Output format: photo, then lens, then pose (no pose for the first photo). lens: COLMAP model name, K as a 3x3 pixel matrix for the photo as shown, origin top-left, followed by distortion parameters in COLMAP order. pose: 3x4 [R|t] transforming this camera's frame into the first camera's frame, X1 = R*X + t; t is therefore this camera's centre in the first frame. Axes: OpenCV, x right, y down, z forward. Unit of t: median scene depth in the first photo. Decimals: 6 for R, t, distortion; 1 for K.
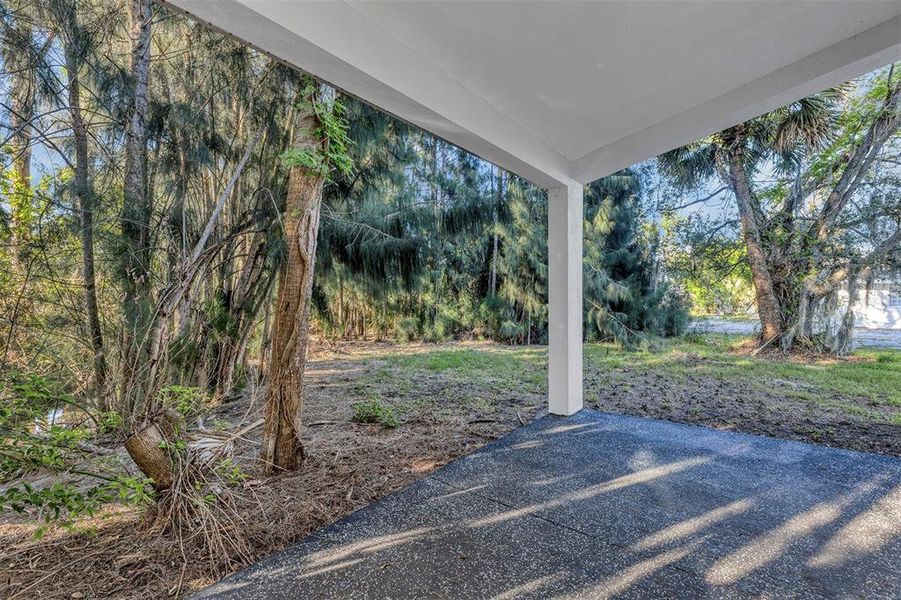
lens RADIAL K [[403.6, 0, 446.6], [0, 403.6, 297.8], [0, 0, 1]] dist [0.003098, 0.000166]
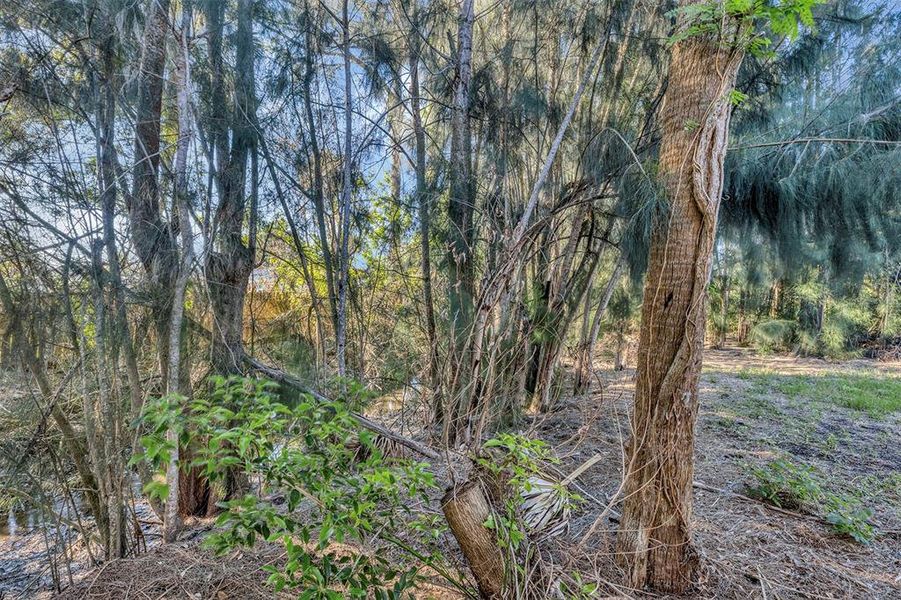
lens RADIAL K [[403.6, 0, 446.6], [0, 403.6, 297.8], [0, 0, 1]] dist [0.003098, 0.000166]
pose [[0.764889, 0.007561, -0.644118, -0.179008], [0.000863, 0.999918, 0.012761, 0.007808], [0.644162, -0.010317, 0.764820, 0.245561]]
